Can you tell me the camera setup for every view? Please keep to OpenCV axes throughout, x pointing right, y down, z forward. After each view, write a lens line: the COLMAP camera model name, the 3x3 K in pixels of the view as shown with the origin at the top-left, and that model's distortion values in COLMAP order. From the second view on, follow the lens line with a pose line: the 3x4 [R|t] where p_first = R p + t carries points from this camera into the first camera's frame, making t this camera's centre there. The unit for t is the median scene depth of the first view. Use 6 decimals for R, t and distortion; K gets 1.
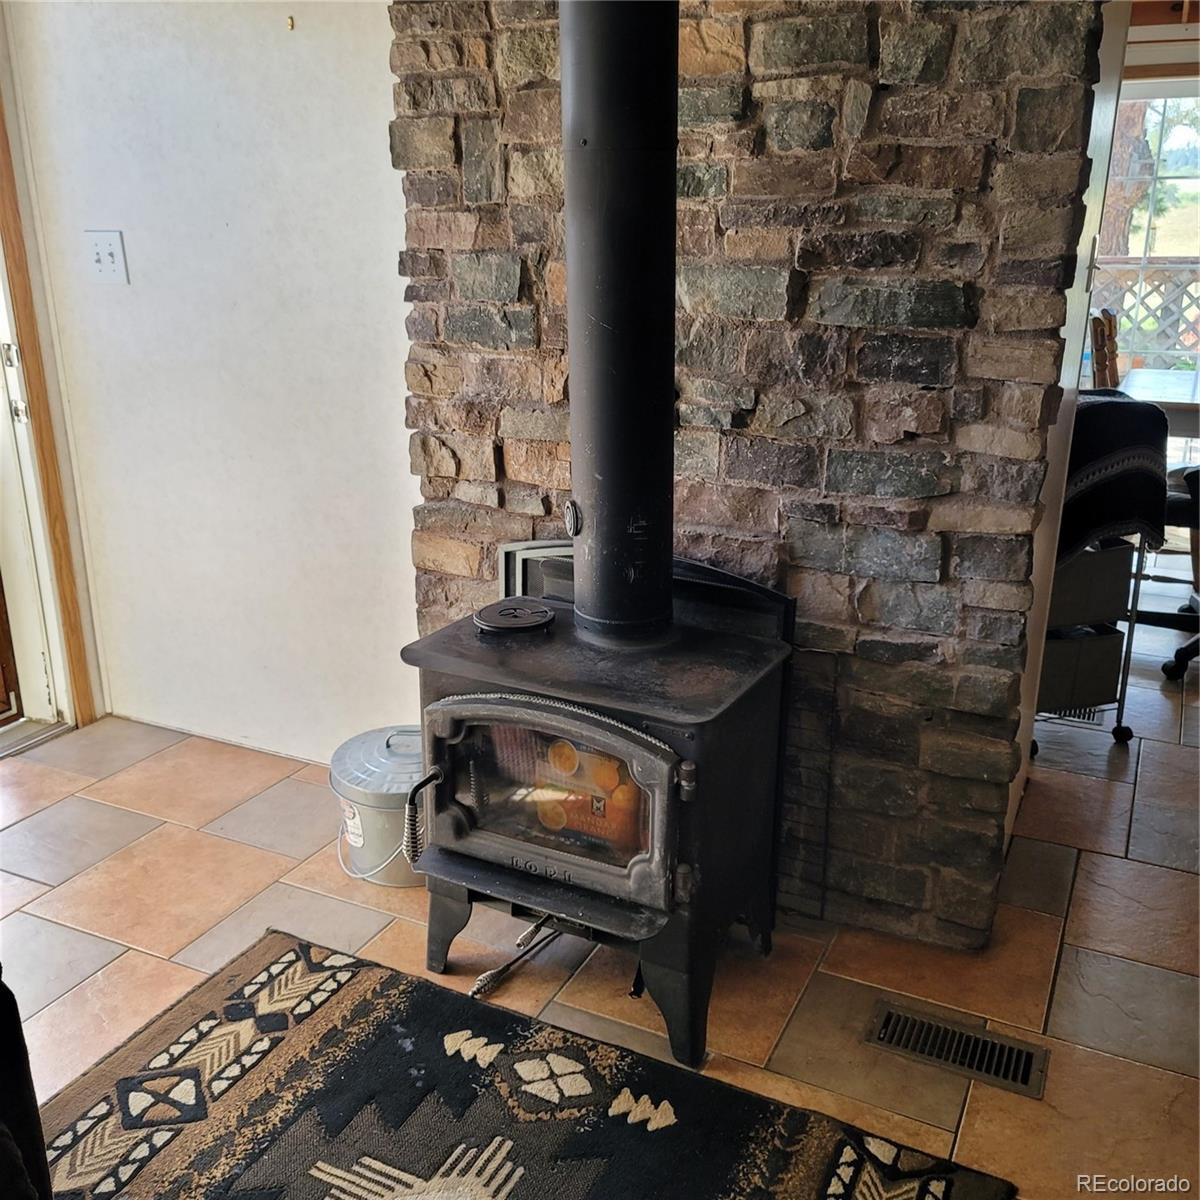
lens RADIAL K [[1157.4, 0, 582.8], [0, 1157.4, 613.7], [0, 0, 1]] dist [0.047125, -0.005096]
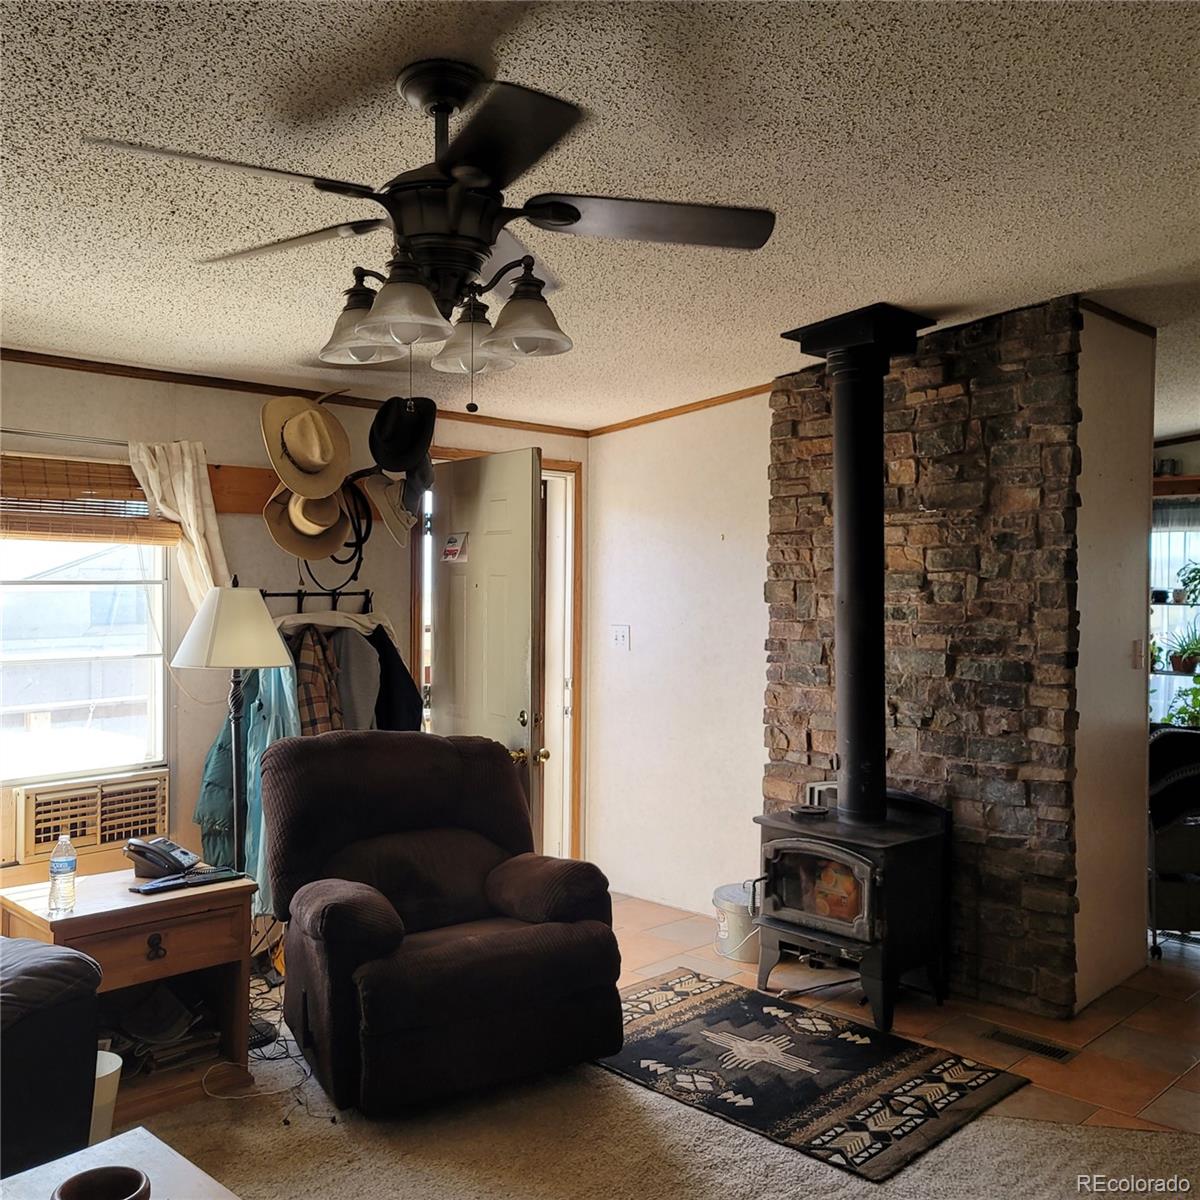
lens RADIAL K [[1157.4, 0, 582.8], [0, 1157.4, 613.7], [0, 0, 1]] dist [0.047125, -0.005096]
pose [[0.949836, 0.013299, -0.312466, 0.208969], [-0.104953, 0.954713, -0.278403, 0.298334], [0.294613, 0.297232, 0.908216, -1.154740]]
